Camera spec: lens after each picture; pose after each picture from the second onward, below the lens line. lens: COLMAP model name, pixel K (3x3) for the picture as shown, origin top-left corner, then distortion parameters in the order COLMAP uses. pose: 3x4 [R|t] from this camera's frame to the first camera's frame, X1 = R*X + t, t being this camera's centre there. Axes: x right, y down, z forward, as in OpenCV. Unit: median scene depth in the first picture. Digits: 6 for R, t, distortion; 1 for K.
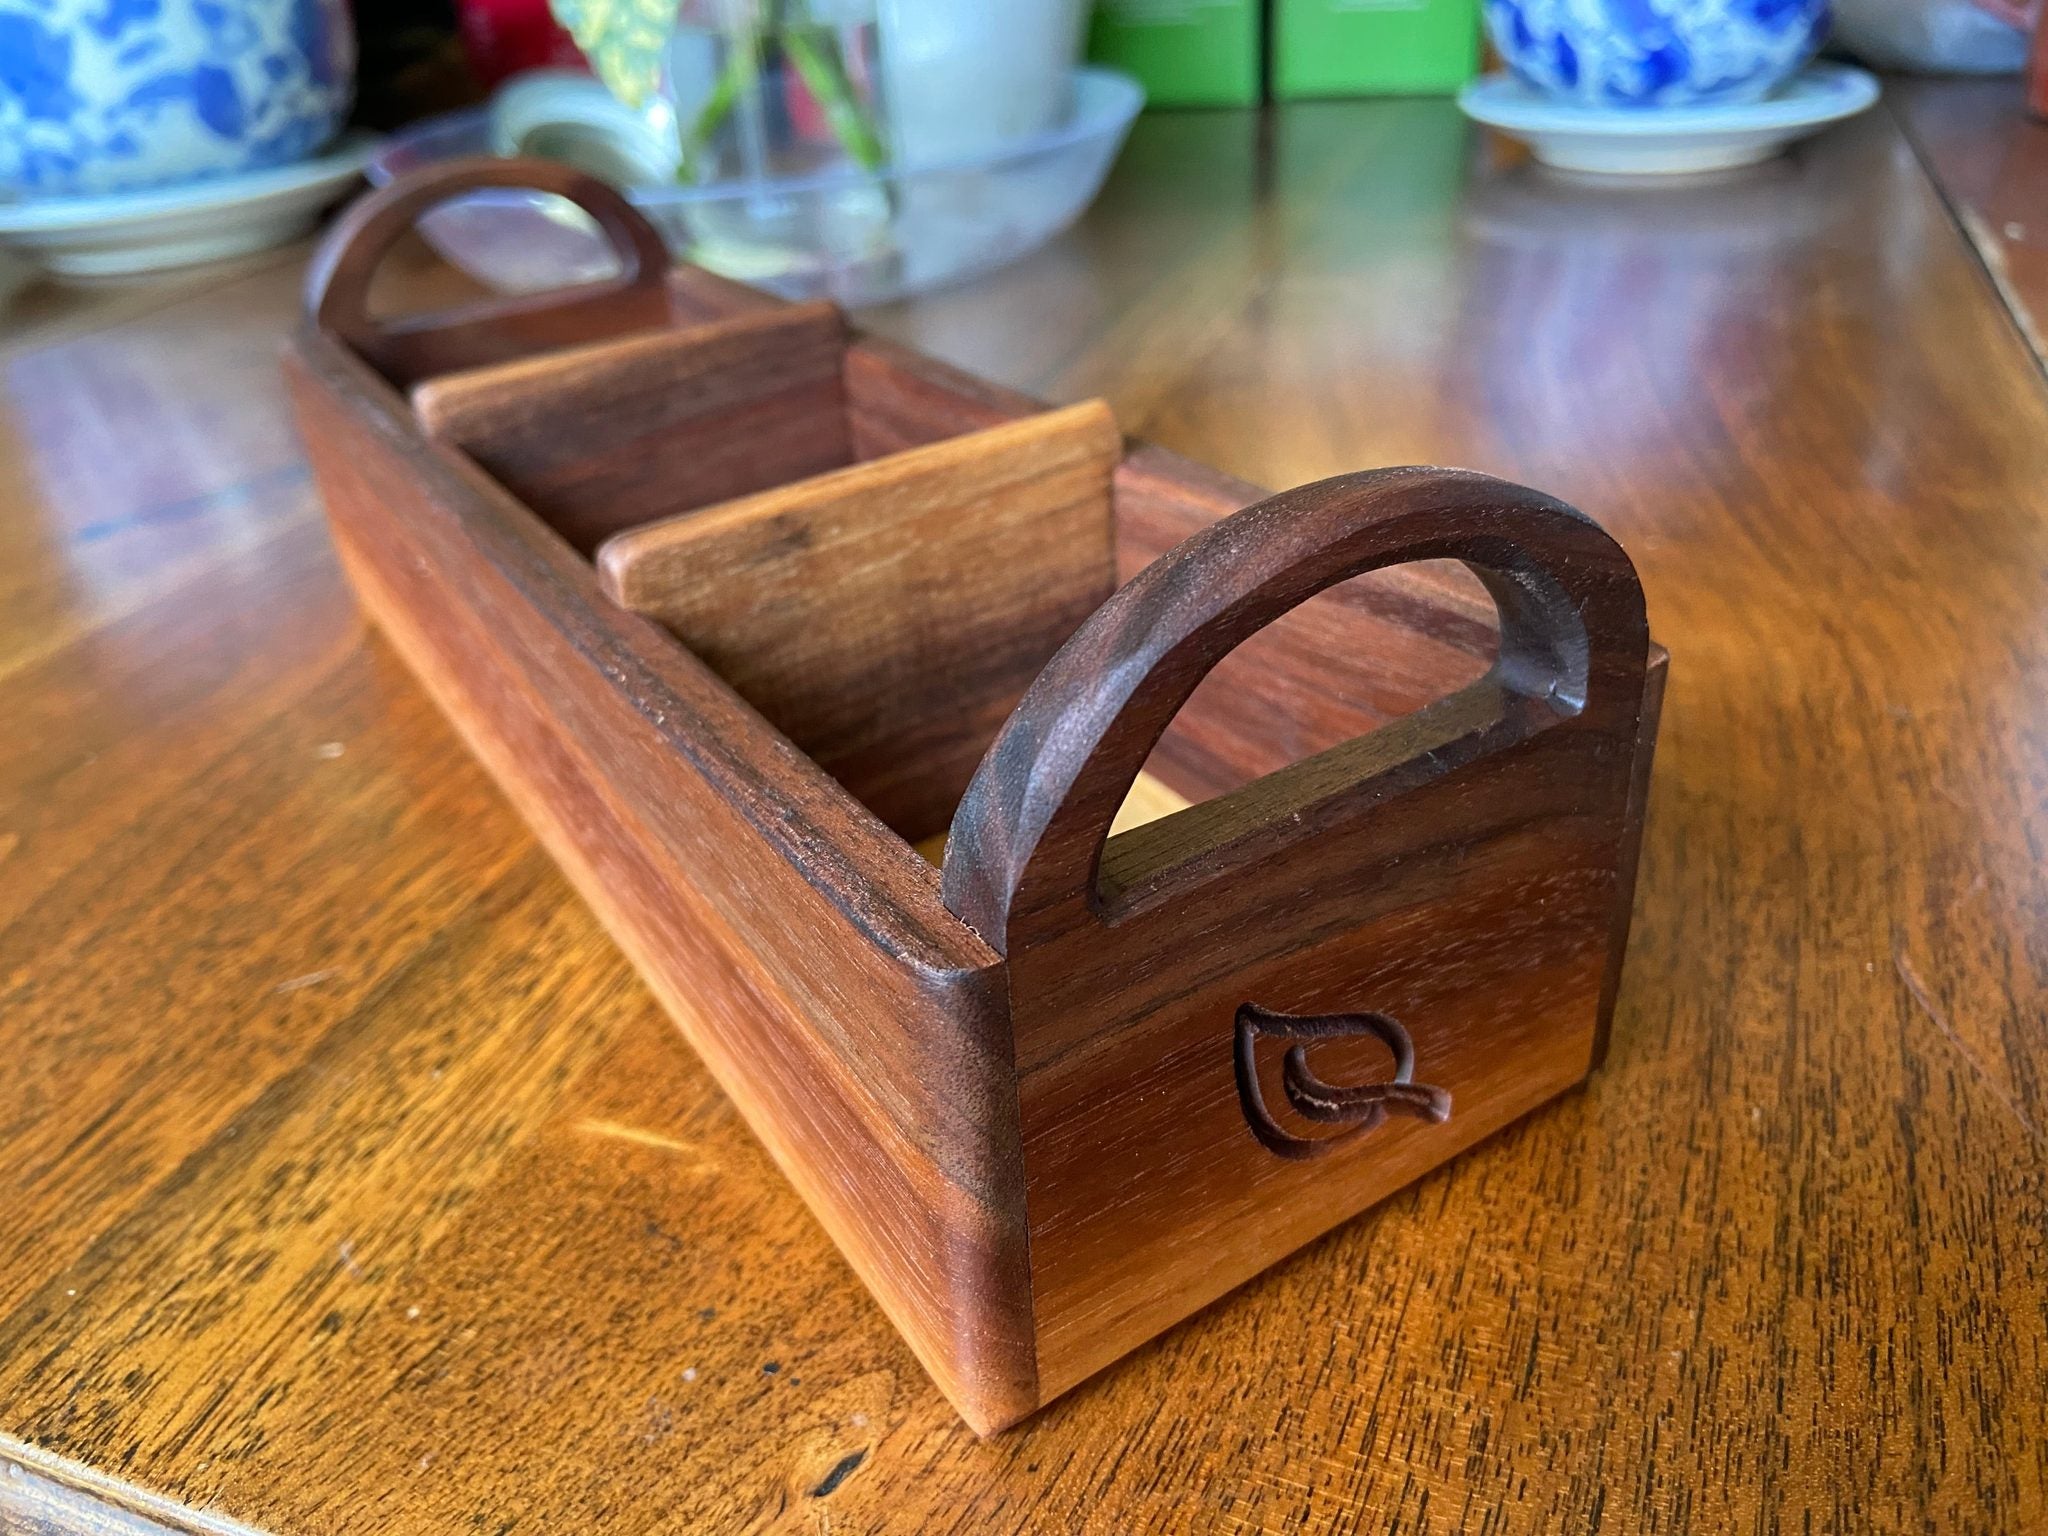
lens RADIAL K [[1549.3, 0, 1010.3], [0, 1549.3, 732.9], [0, 0, 1]] dist [0.135005, -0.212995]
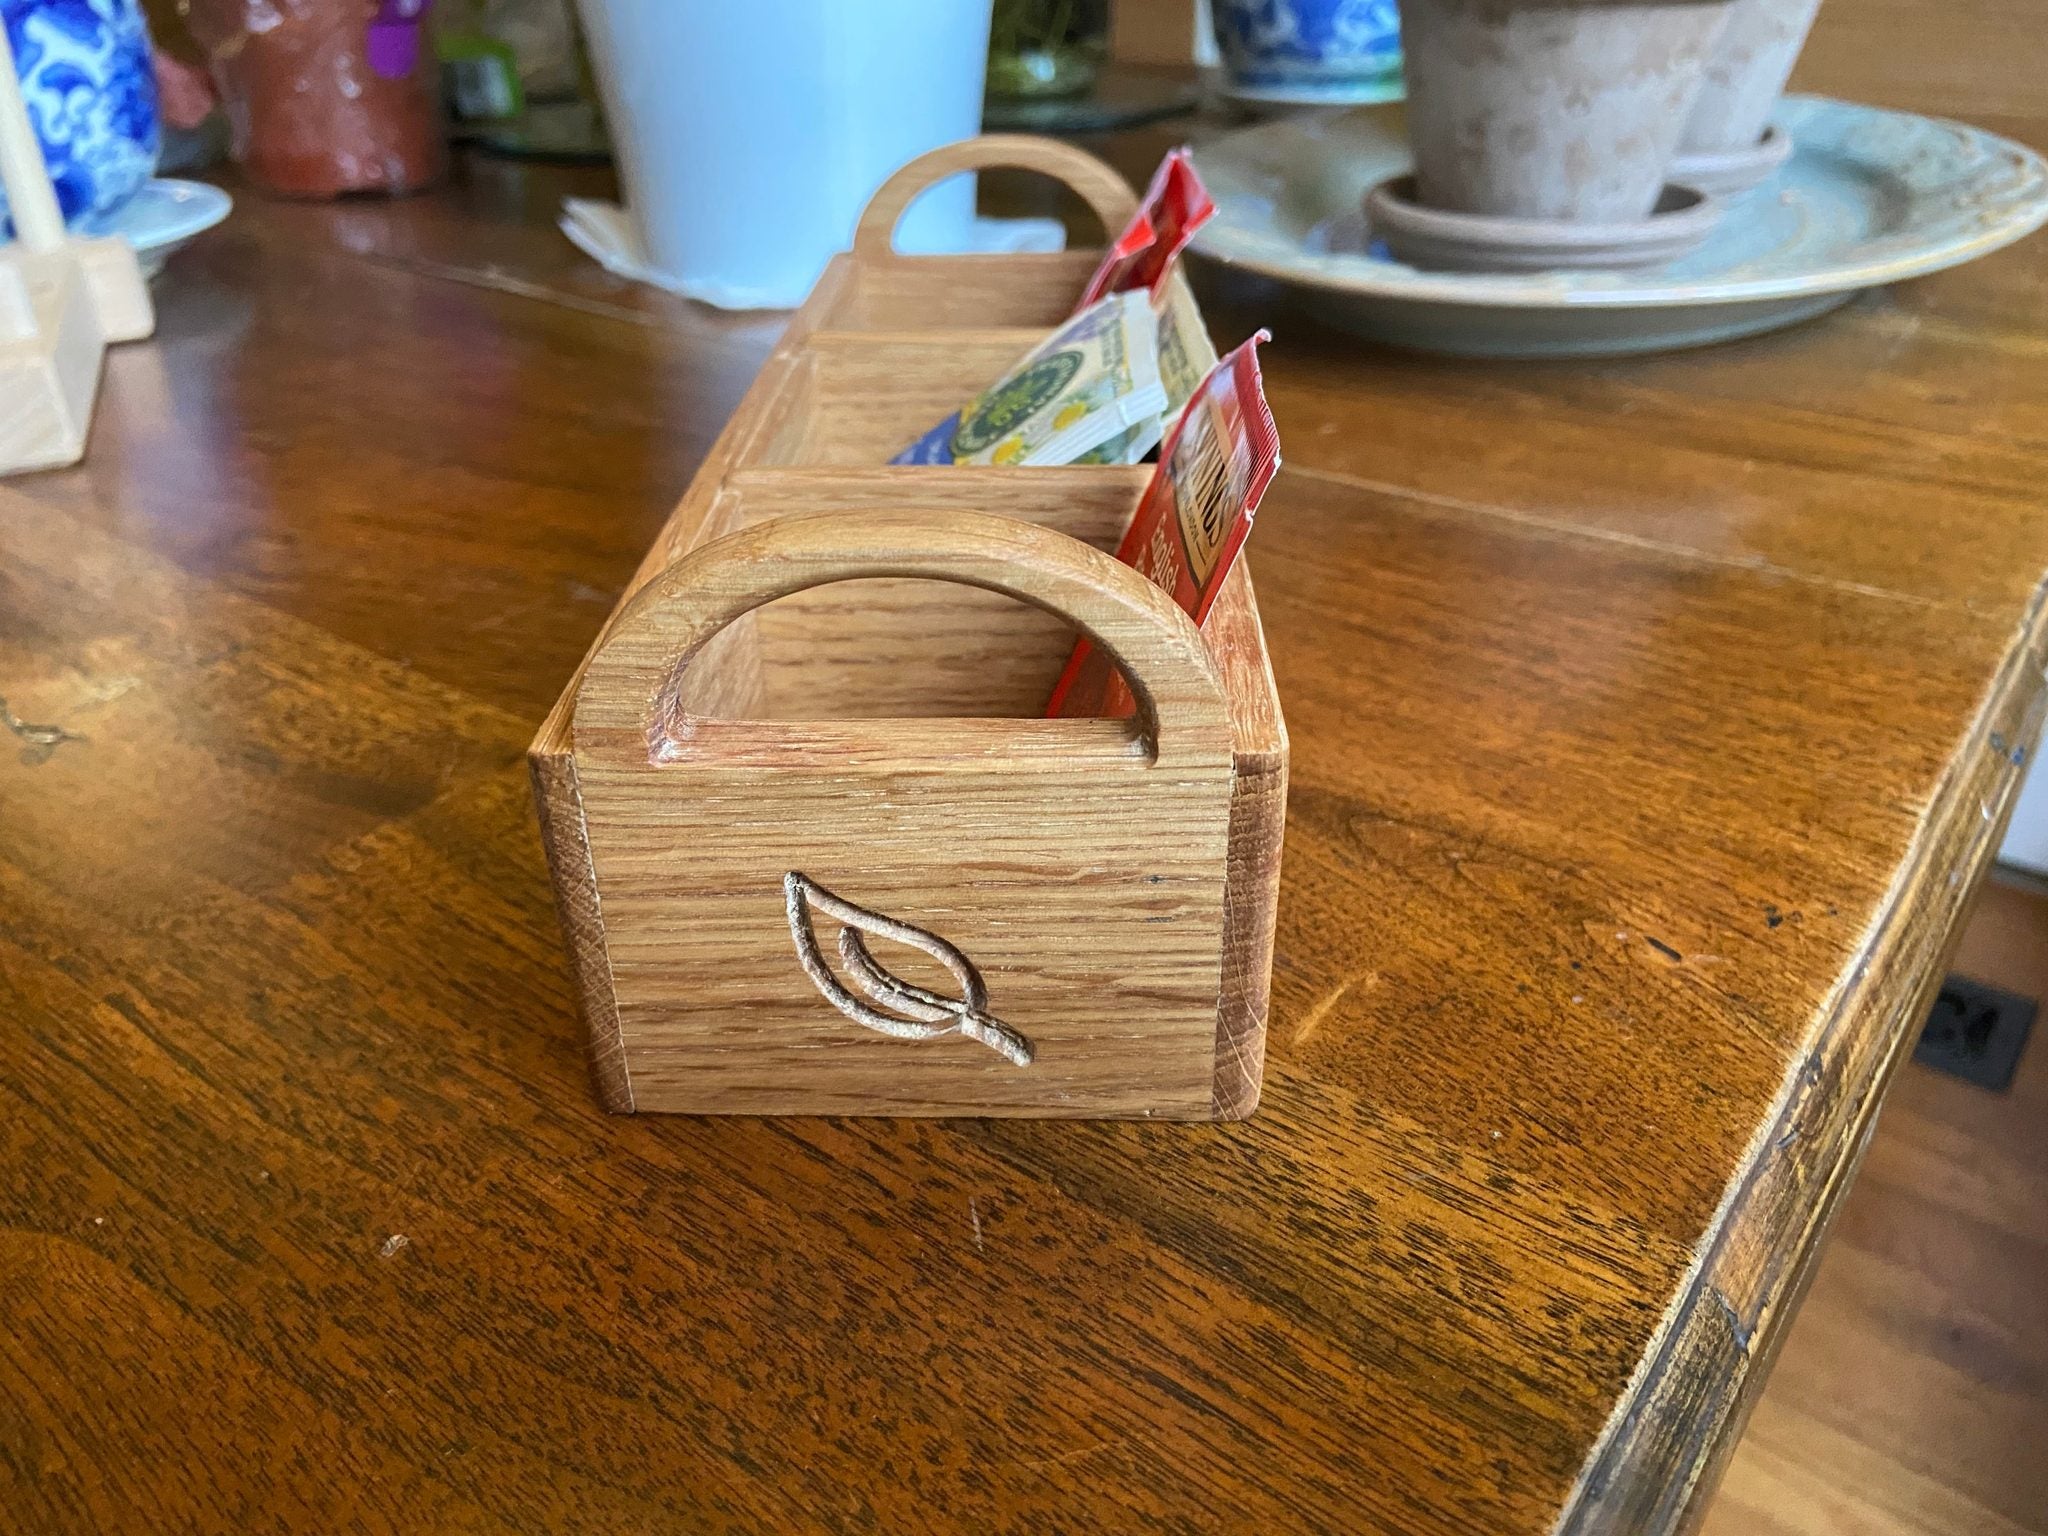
lens RADIAL K [[1546.6, 0, 999.4], [0, 1546.6, 744.9], [0, 0, 1]] dist [0.134280, -0.205186]
pose [[0.314226, -0.419028, 0.851867, -1.401461], [0.471694, 0.847631, 0.242952, -0.357325], [-0.823873, 0.325479, 0.464001, 0.664676]]
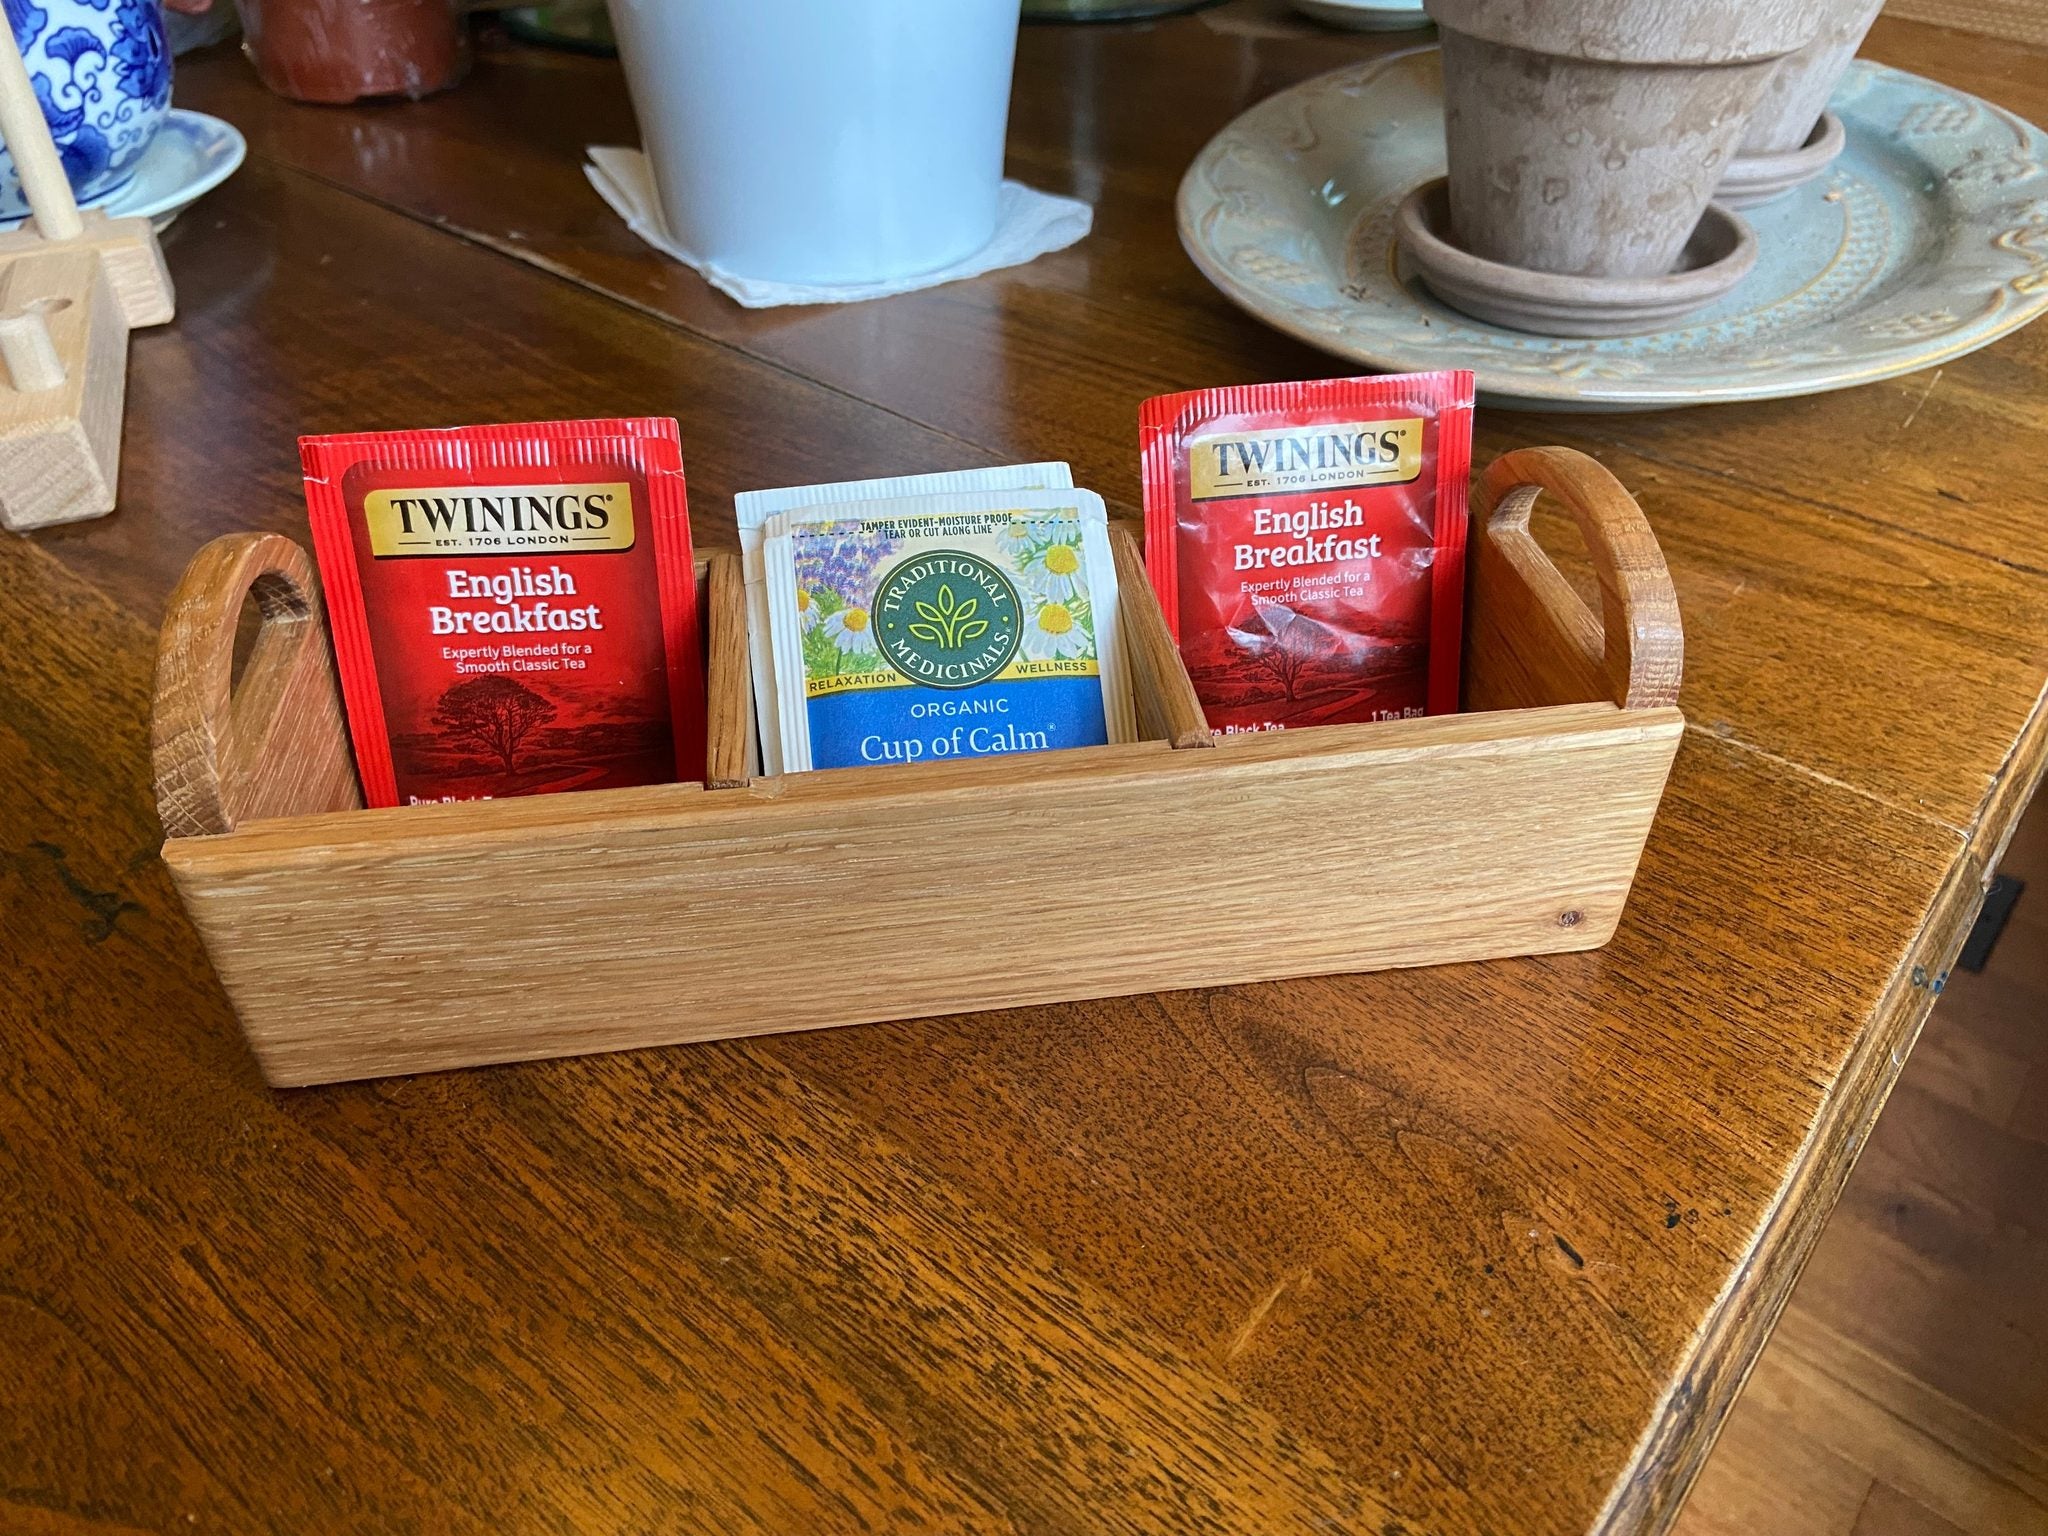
lens RADIAL K [[1532.6, 0, 1023.3], [0, 1532.6, 757.7], [0, 0, 1]] dist [0.125640, -0.179596]
pose [[0.332274, -0.535913, 0.776139, -1.220598], [0.448355, 0.813720, 0.369916, -0.802599], [-0.829802, 0.225072, 0.510658, 0.433600]]
